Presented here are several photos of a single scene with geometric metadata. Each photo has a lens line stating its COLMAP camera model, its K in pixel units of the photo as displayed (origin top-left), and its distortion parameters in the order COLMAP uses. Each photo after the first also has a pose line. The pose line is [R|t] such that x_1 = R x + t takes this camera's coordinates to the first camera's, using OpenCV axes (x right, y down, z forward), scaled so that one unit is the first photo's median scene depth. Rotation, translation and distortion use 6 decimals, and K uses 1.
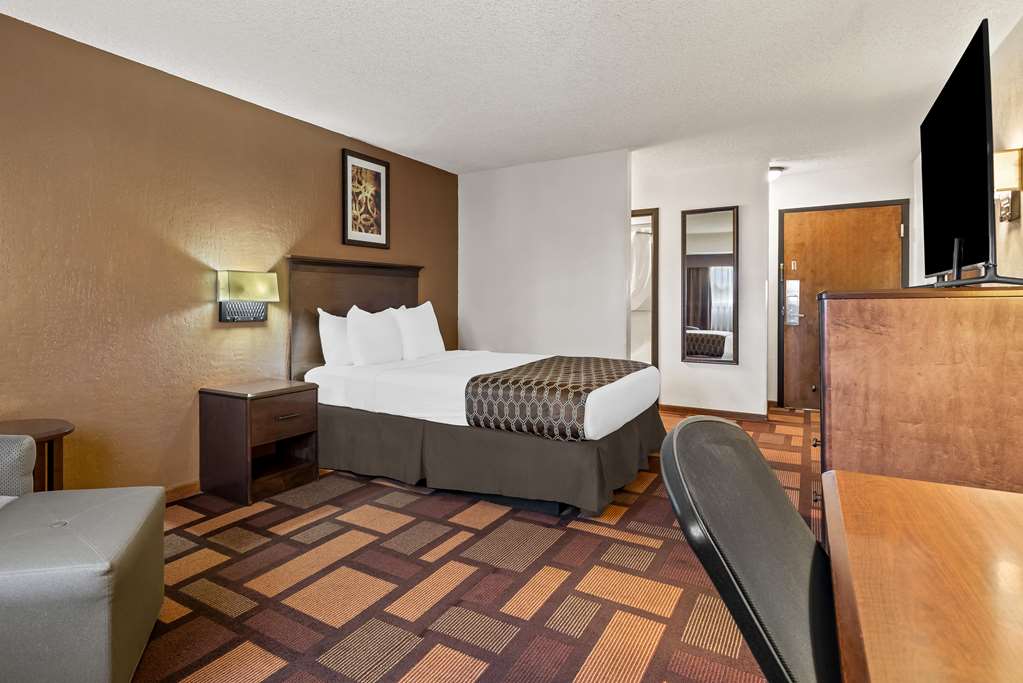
lens RADIAL K [[557.2, 0, 415.1], [0, 557.2, 303.9], [0, 0, 1]] dist [-0.008915, -0.000407]
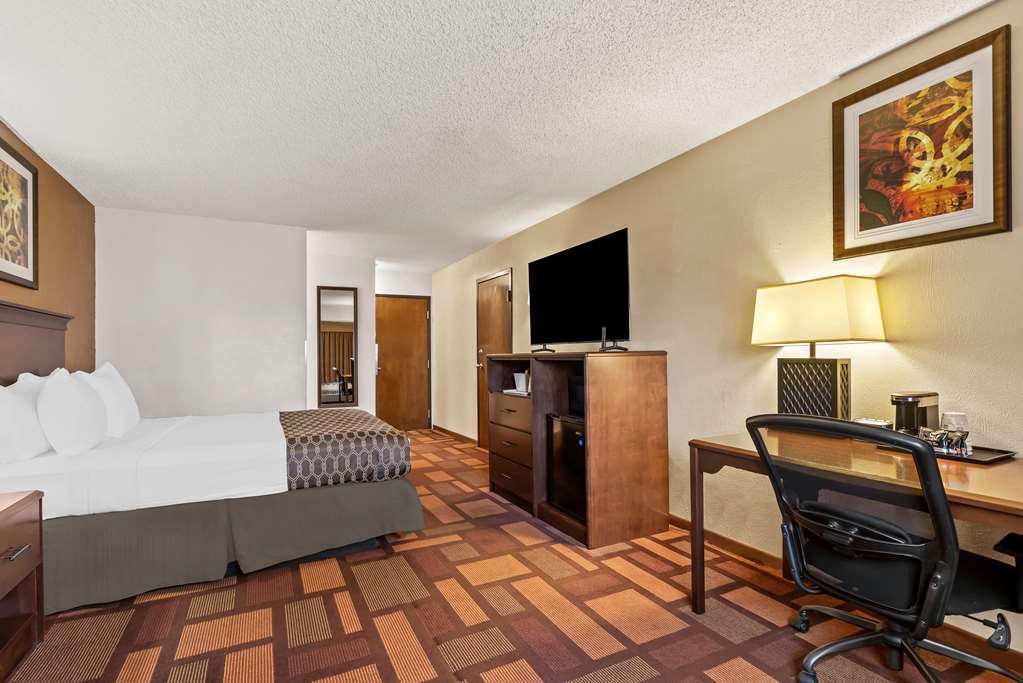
lens RADIAL K [[477.5, 0, 475.4], [0, 477.5, 349.4], [0, 0, 1]] dist [0.009940, -0.000054]
pose [[0.491895, 0.010122, 0.870596, -0.440791], [0.011307, 0.999774, -0.018012, -0.005274], [-0.870581, 0.018704, 0.491670, 0.295375]]
